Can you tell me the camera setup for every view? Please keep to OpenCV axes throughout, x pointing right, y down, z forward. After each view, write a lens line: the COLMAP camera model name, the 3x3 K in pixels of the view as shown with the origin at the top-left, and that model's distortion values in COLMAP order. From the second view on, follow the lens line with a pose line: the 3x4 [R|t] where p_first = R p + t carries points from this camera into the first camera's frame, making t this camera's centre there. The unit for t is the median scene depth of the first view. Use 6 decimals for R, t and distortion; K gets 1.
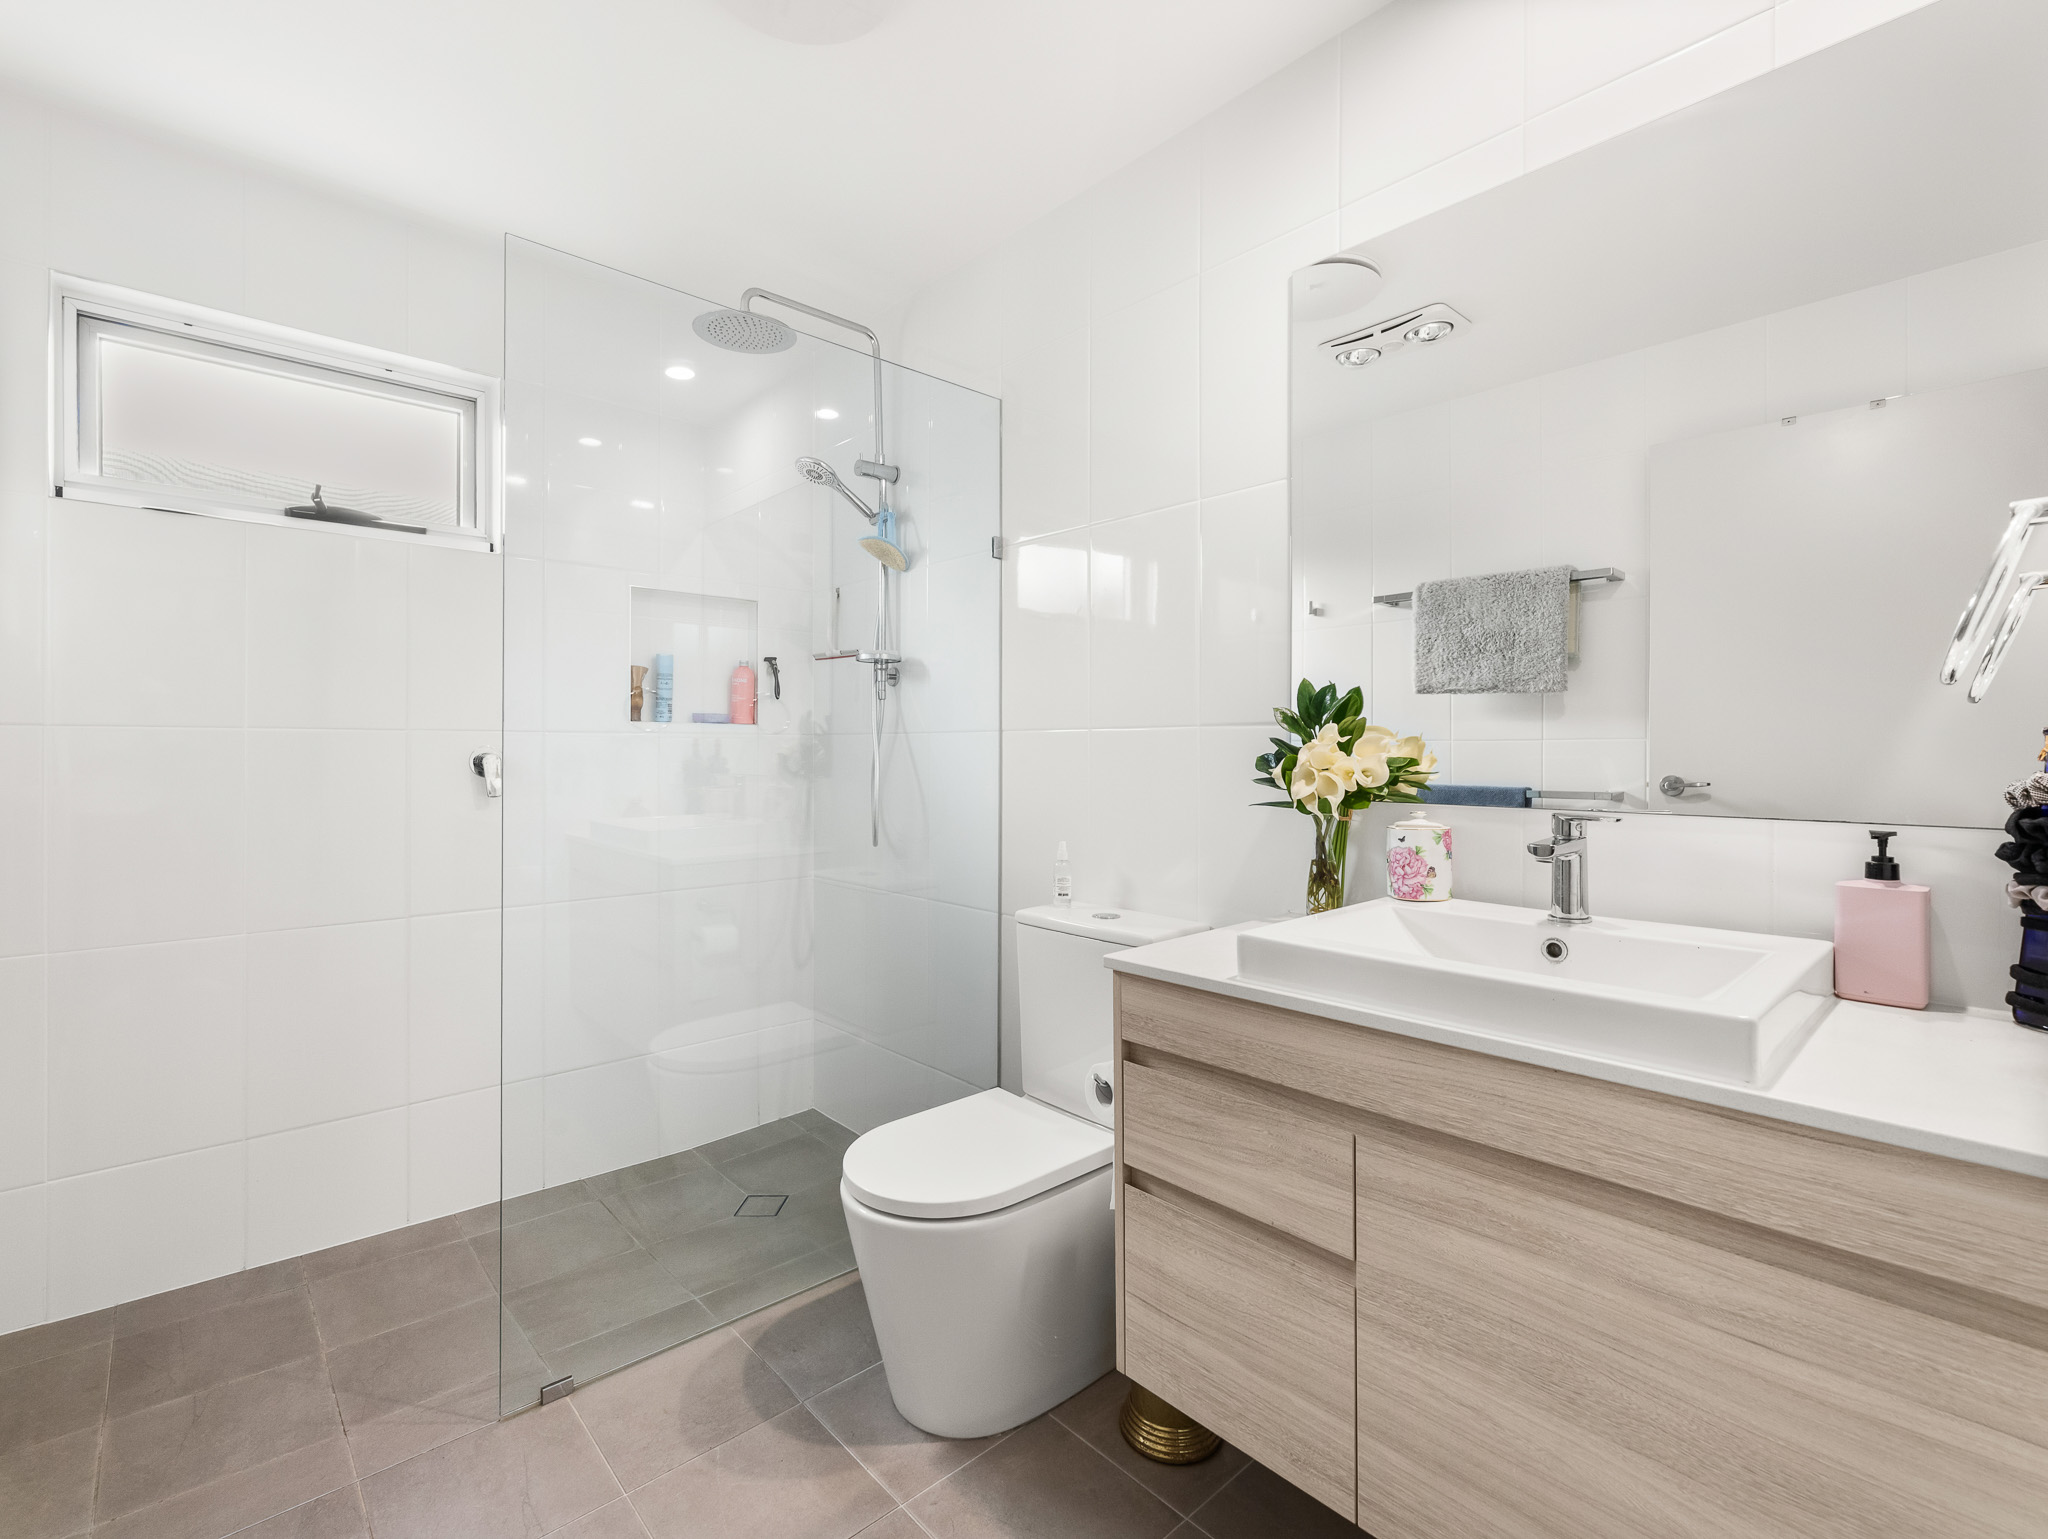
lens RADIAL K [[913.4, 0, 1027.0], [0, 913.4, 760.2], [0, 0, 1]] dist [-0.001765, -0.000261]
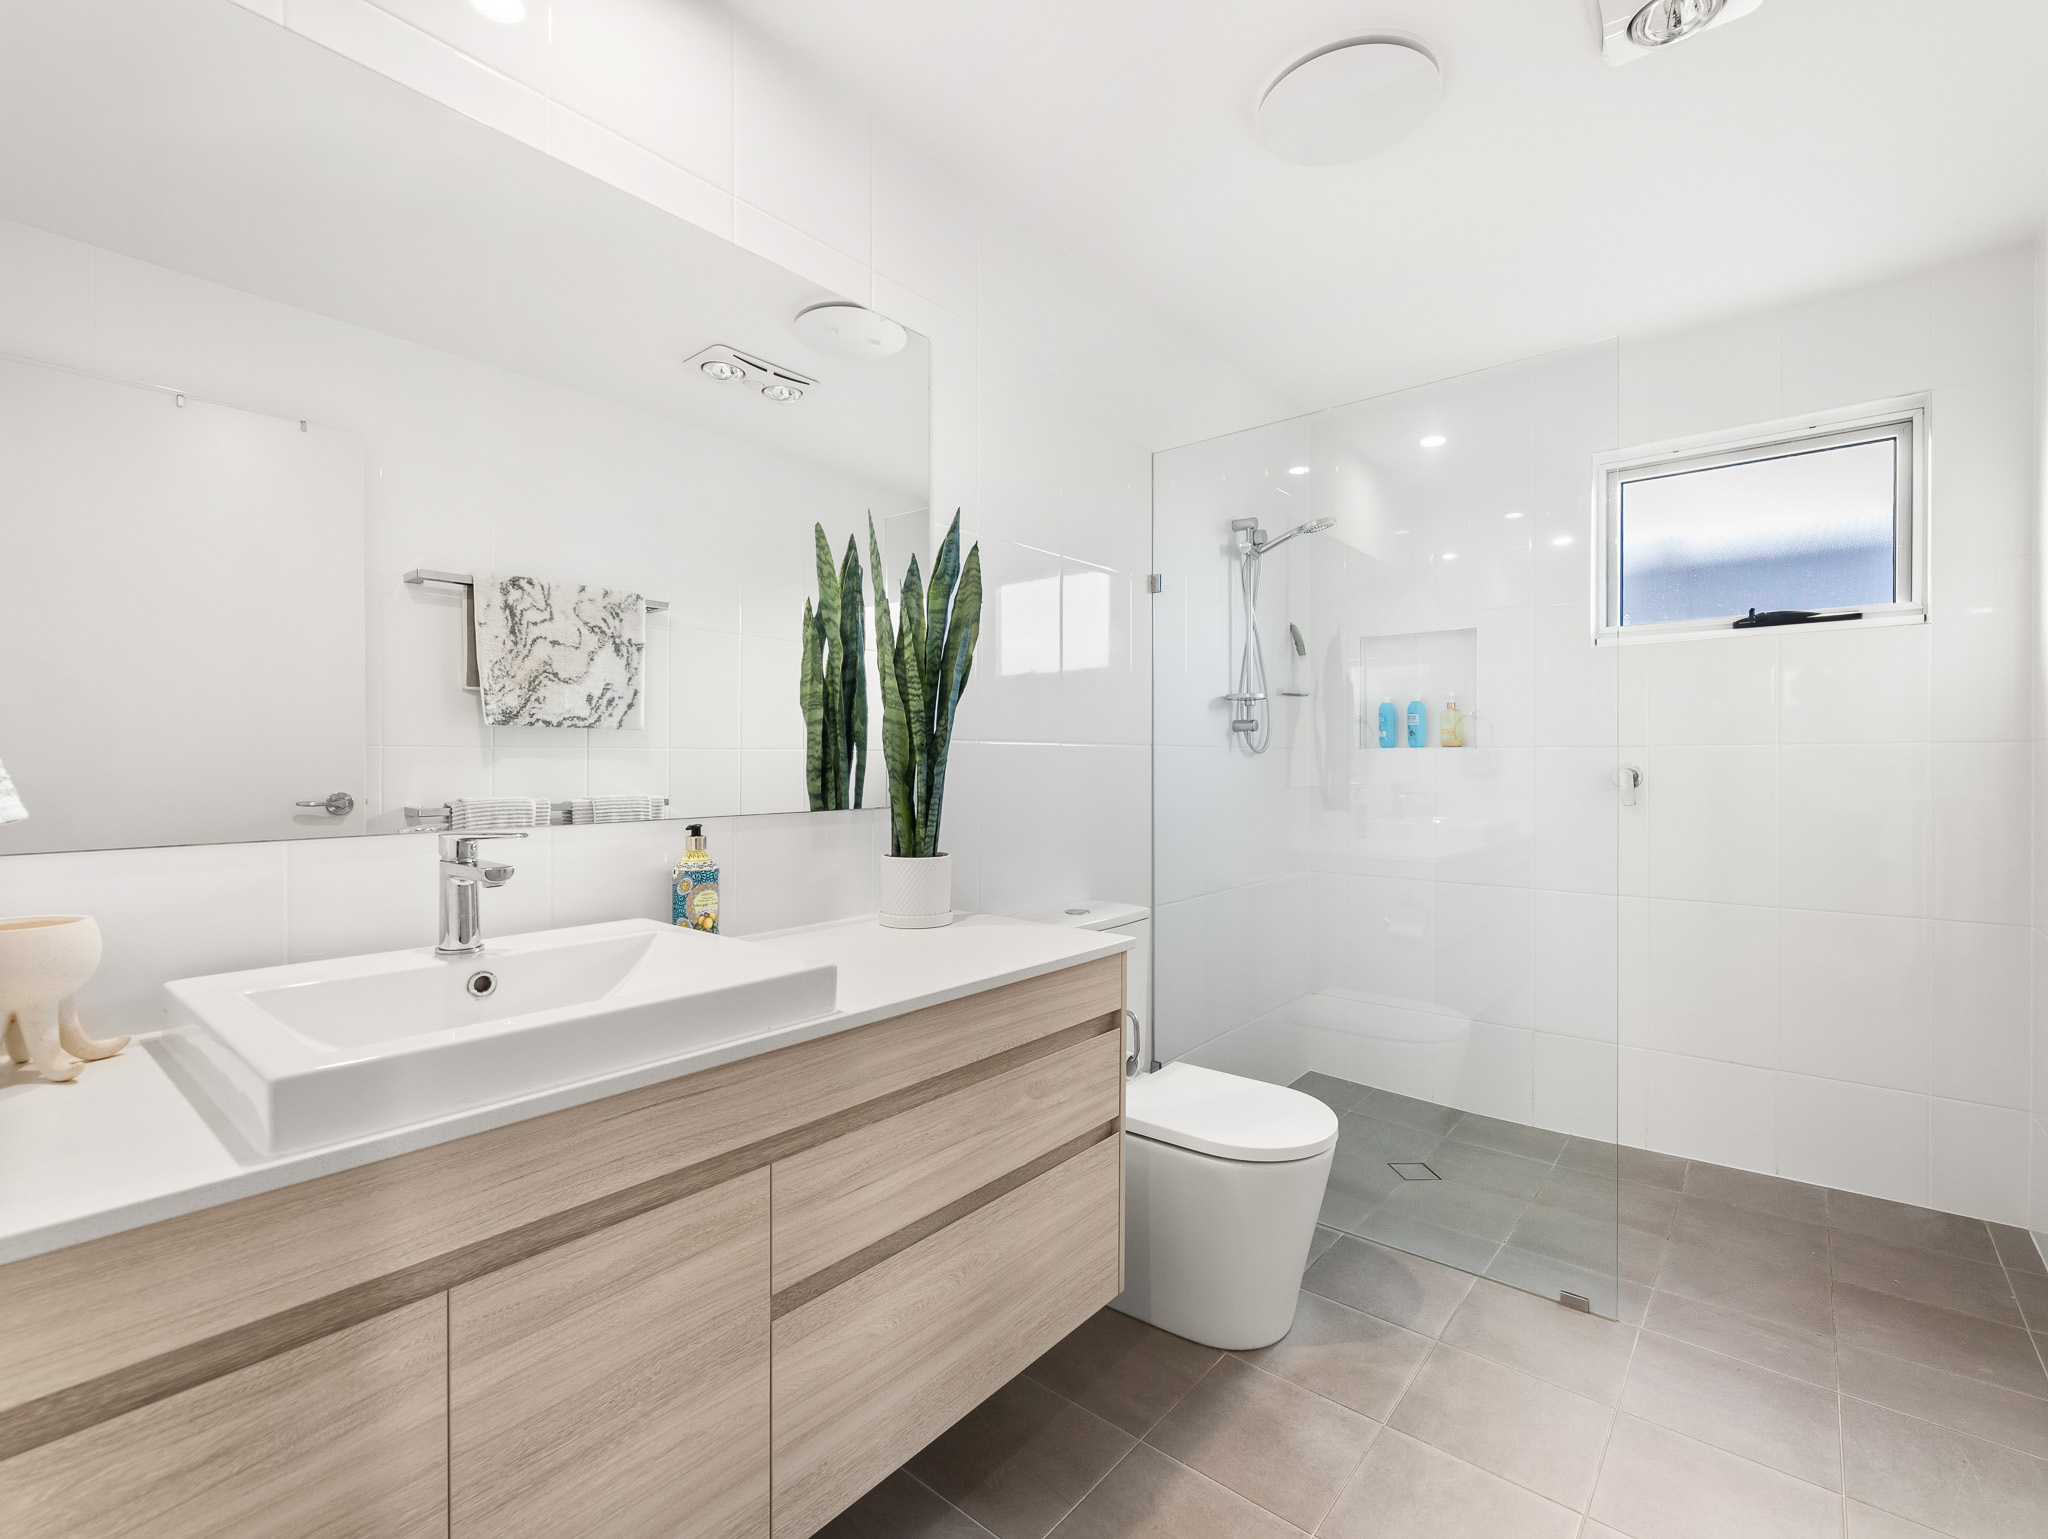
lens RADIAL K [[932.5, 0, 1026.7], [0, 932.5, 772.5], [0, 0, 1]] dist [0.001402, 0.000013]
pose [[-0.137532, -0.000034, 0.990497, -0.563716], [0.004167, 0.999991, 0.000613, -0.007465], [-0.990489, 0.004212, -0.137531, 0.779447]]
